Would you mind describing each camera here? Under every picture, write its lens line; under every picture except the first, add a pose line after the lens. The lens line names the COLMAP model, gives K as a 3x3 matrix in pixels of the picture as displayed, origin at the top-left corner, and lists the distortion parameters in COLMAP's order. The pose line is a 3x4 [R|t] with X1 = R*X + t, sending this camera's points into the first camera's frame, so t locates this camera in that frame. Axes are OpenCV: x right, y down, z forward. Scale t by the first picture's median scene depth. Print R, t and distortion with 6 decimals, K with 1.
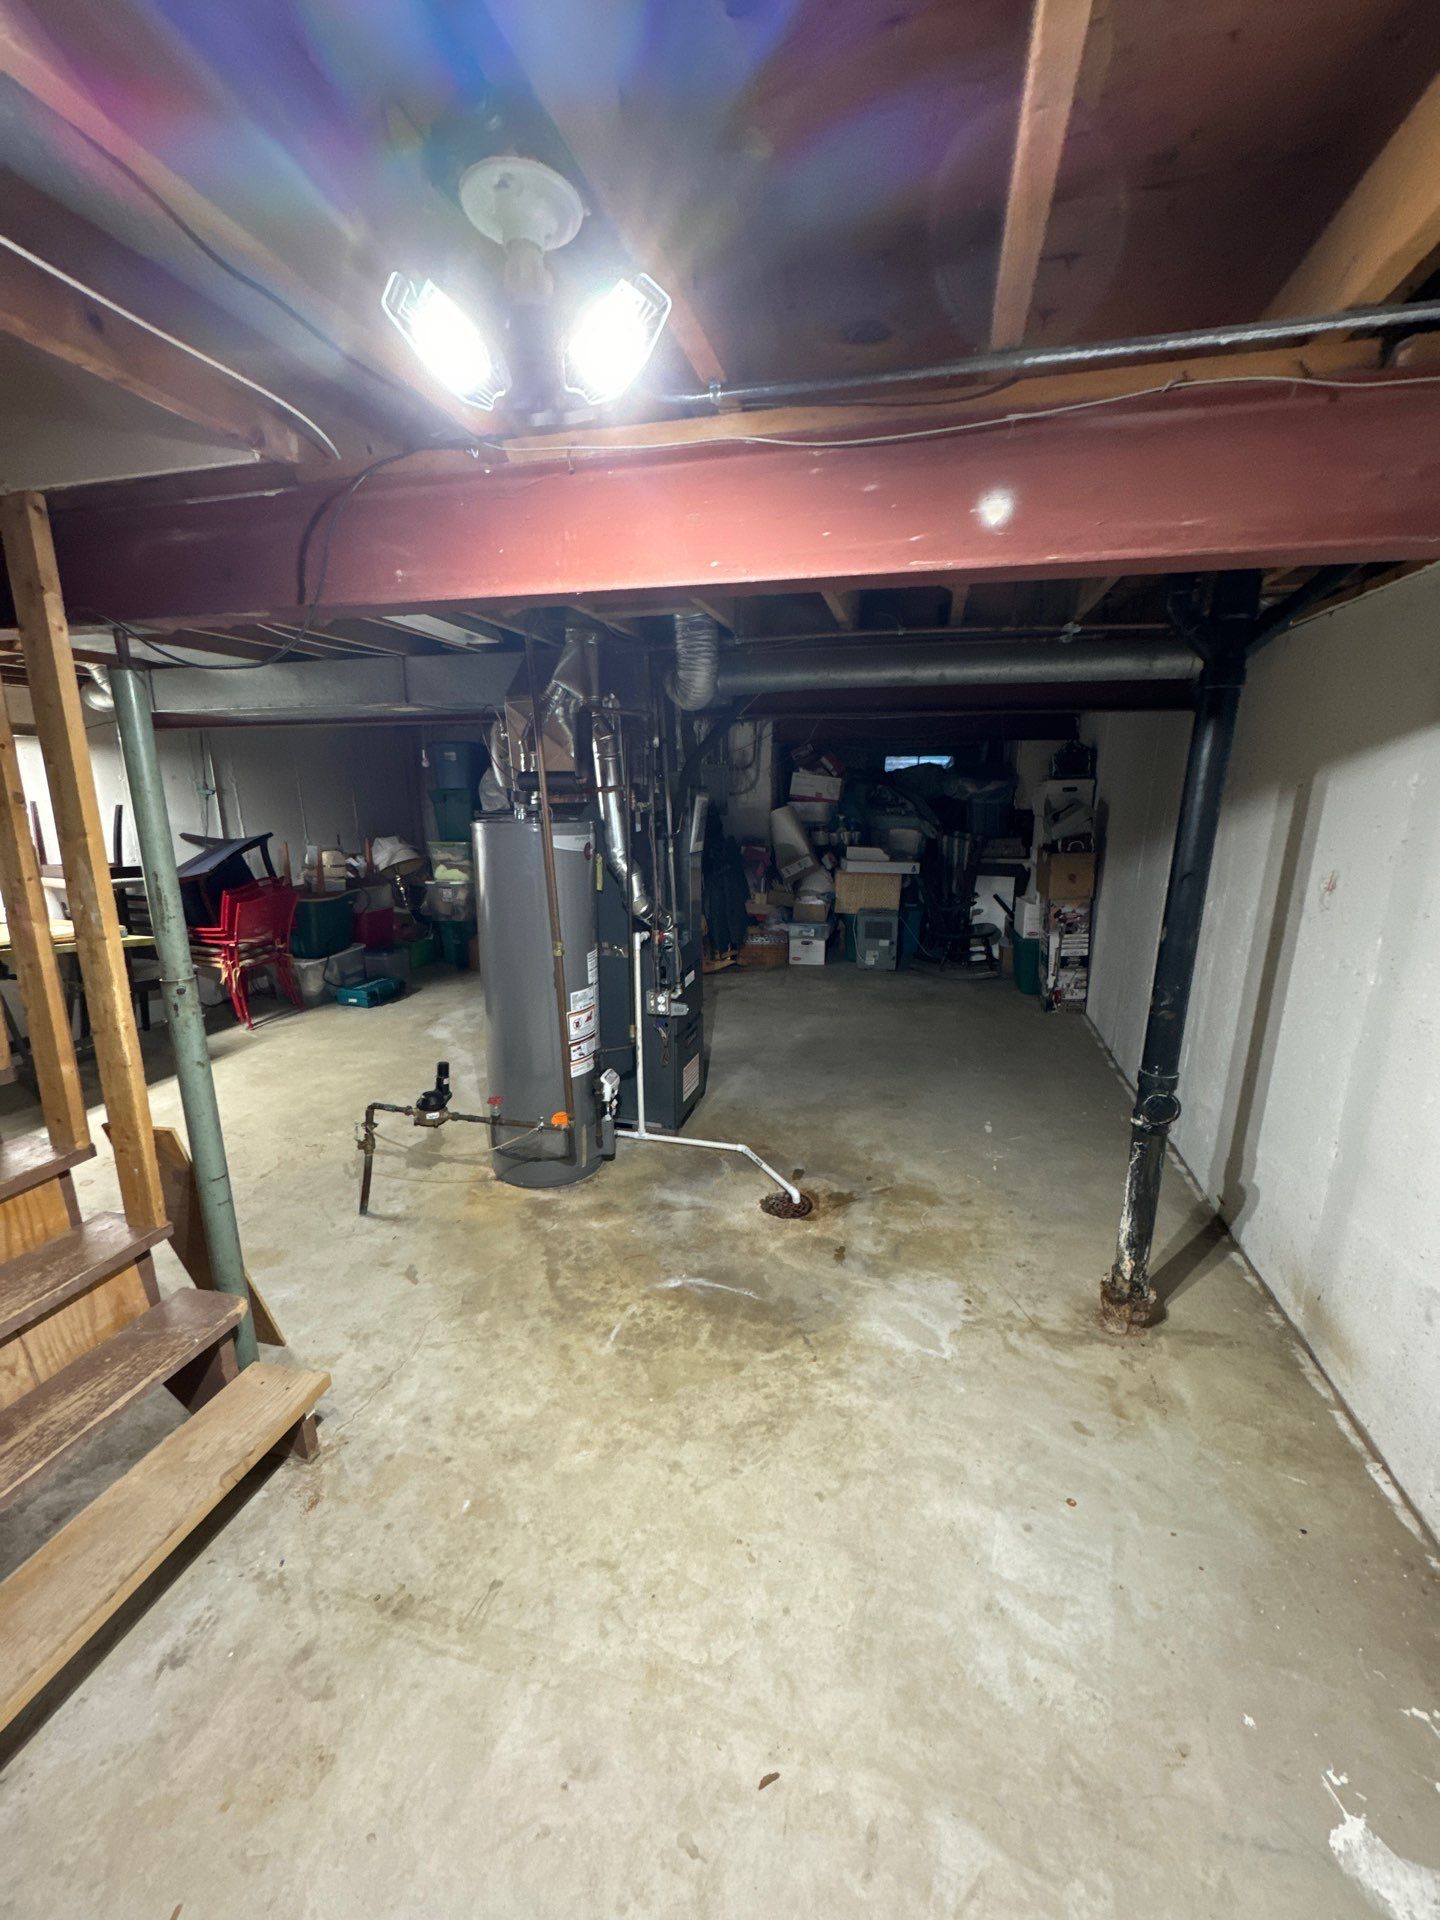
lens RADIAL K [[760.9, 0, 719.5], [0, 760.9, 956.2], [0, 0, 1]] dist [-0.001673, -0.000406]
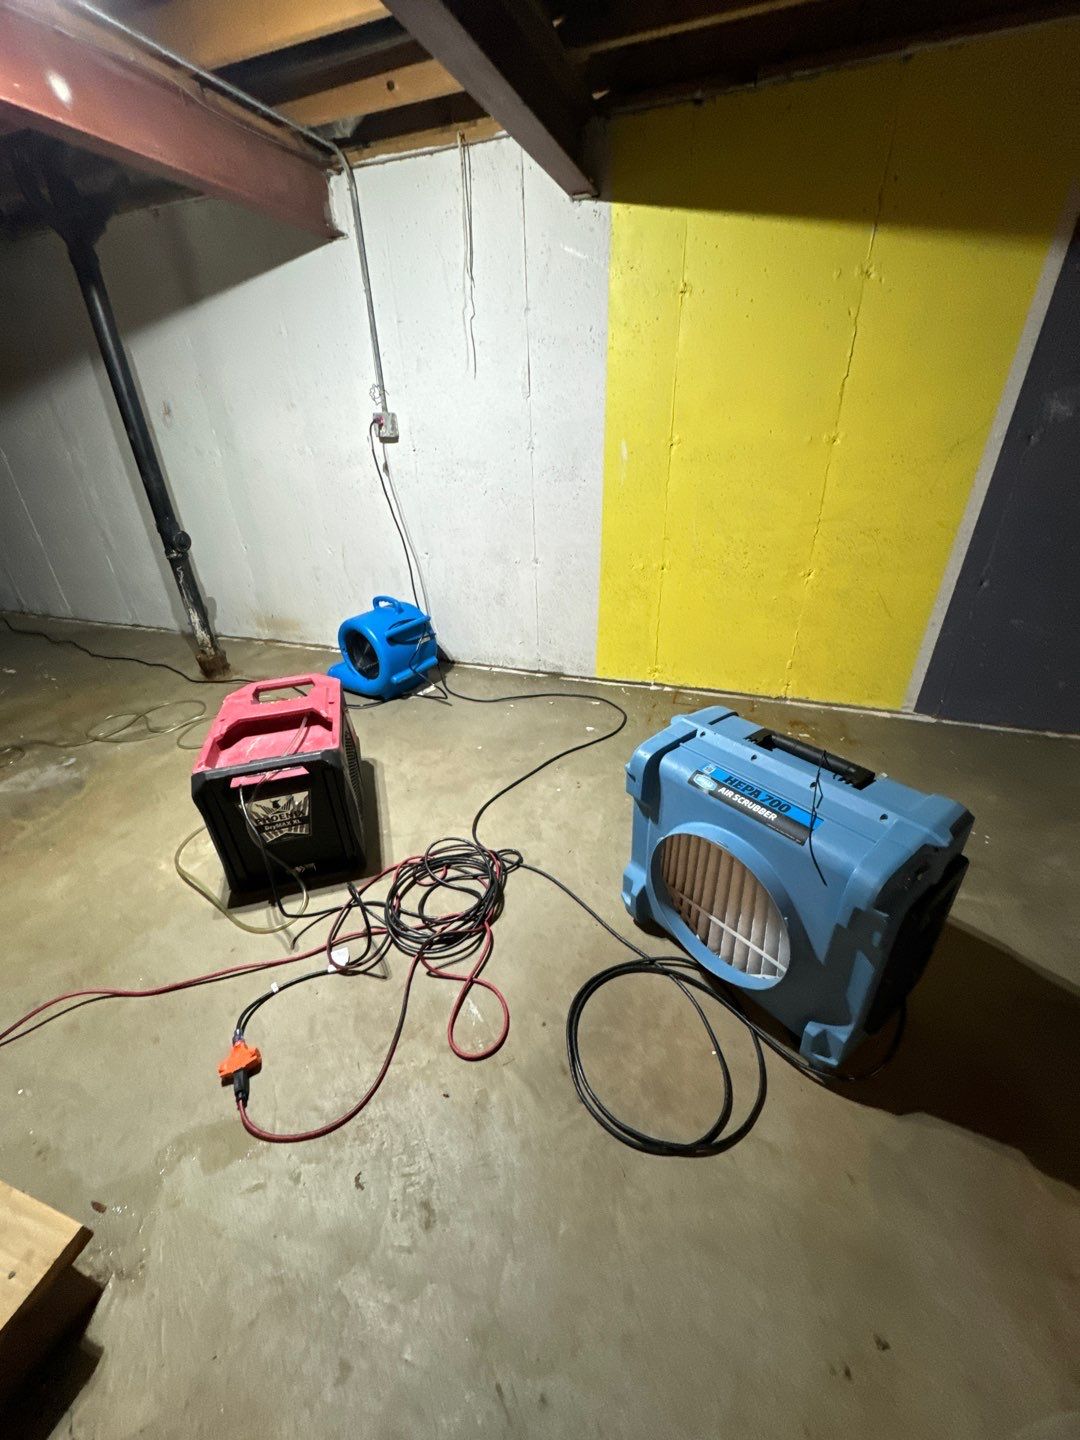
lens RADIAL K [[572.2, 0, 538.5], [0, 572.2, 717.8], [0, 0, 1]] dist [-0.001281, 0.000206]
pose [[0.094986, -0.473363, 0.875731, -0.430101], [0.265183, 0.859953, 0.436072, 0.114390], [-0.959508, 0.190808, 0.207211, -0.007777]]
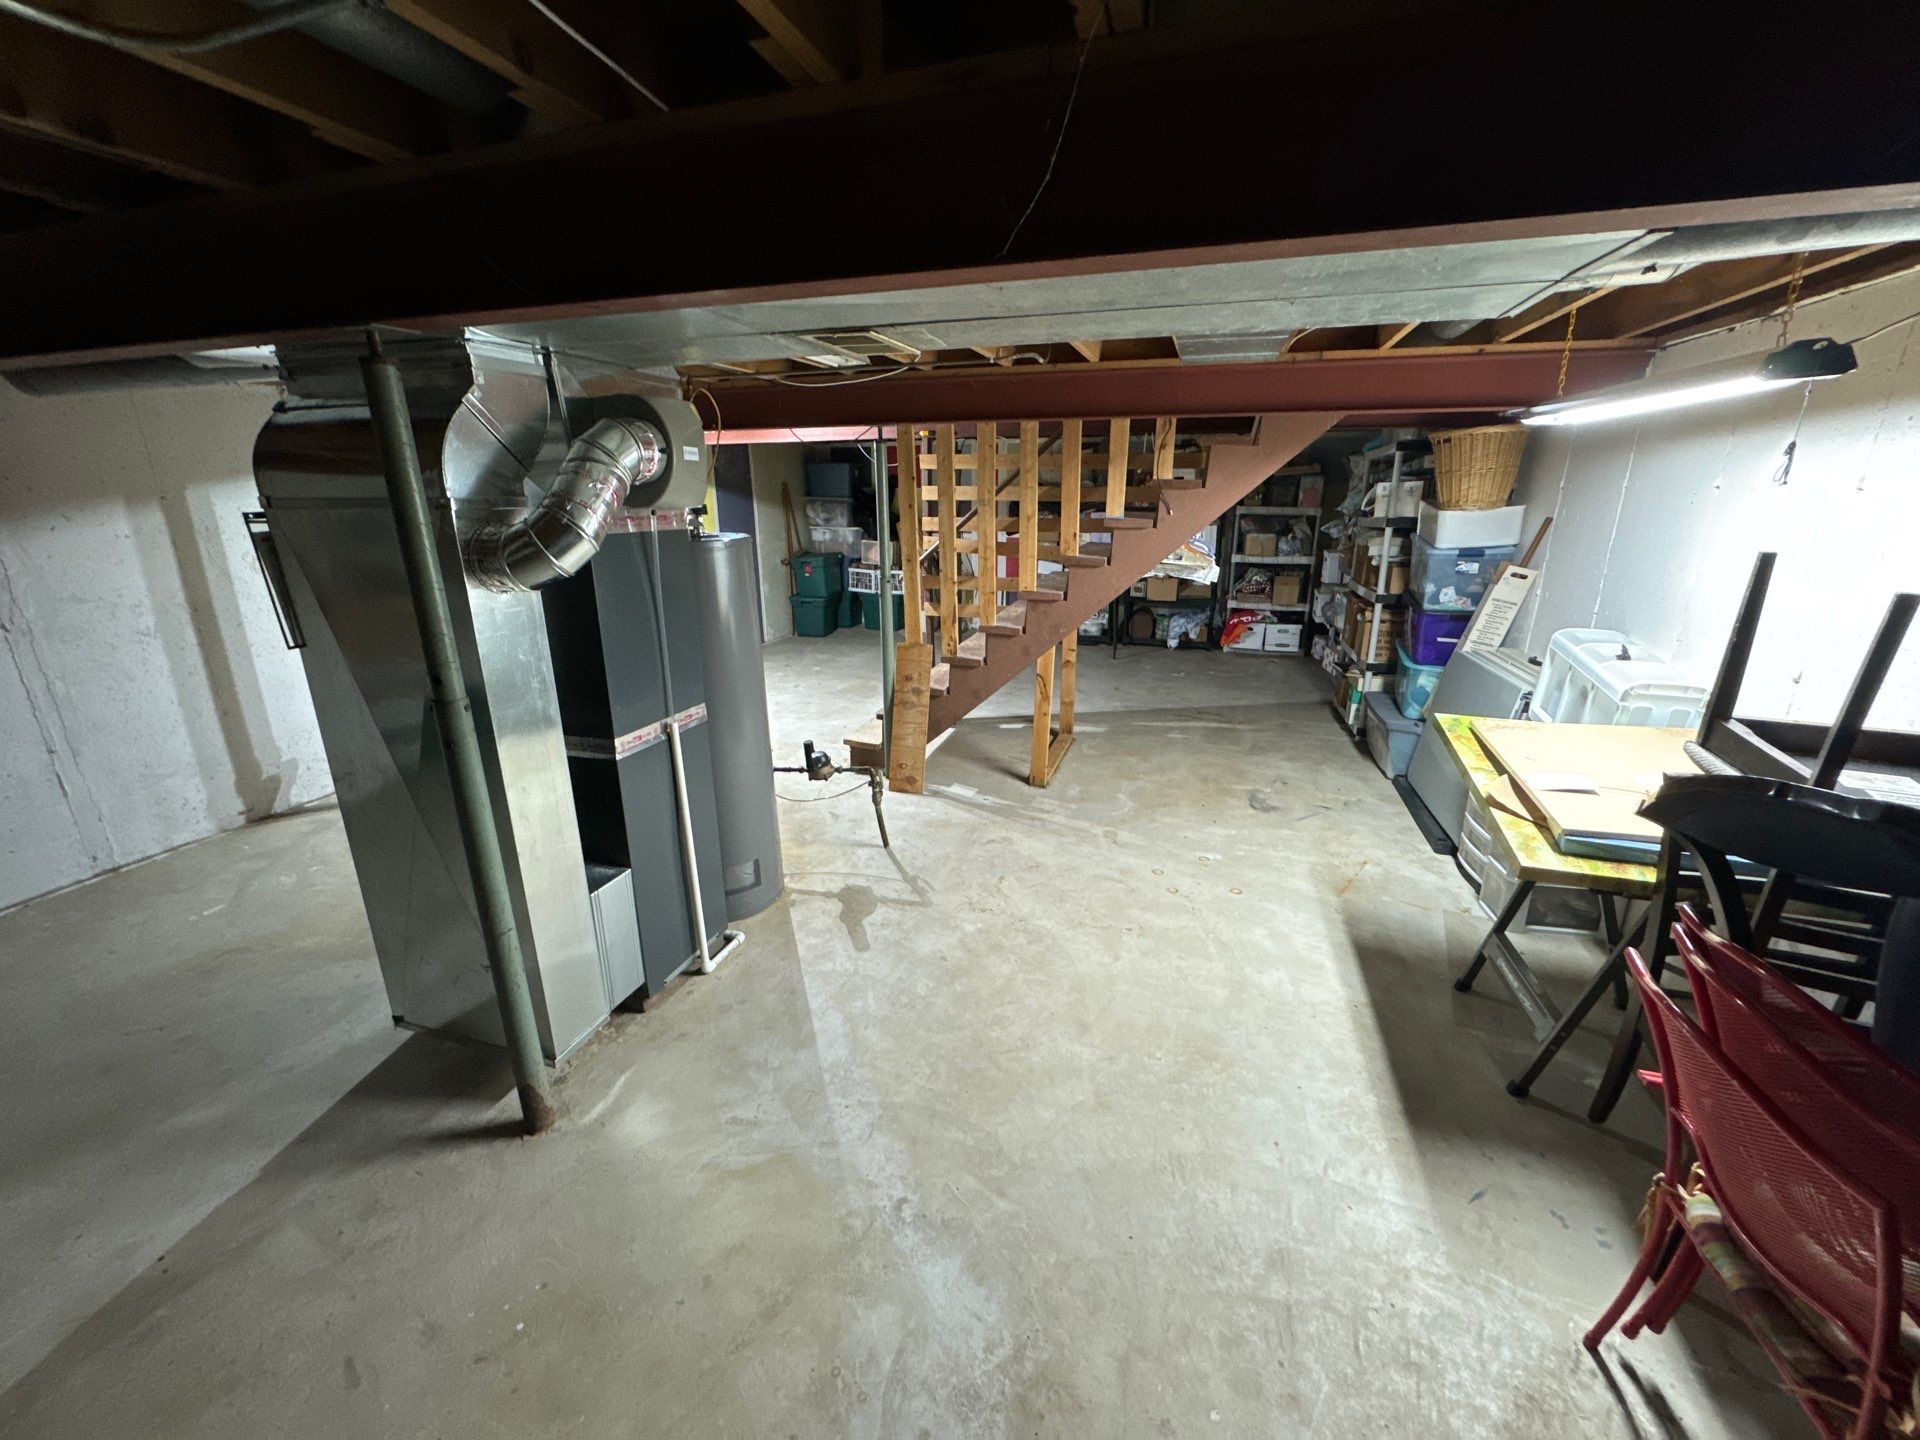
lens RADIAL K [[762.9, 0, 963.7], [0, 762.9, 721.8], [0, 0, 1]] dist [-0.001281, 0.000206]
pose [[-0.998737, -0.009733, 0.049296, -0.540810], [0.016582, 0.862259, 0.506196, -0.383568], [-0.047433, 0.506374, -0.861009, 1.622095]]
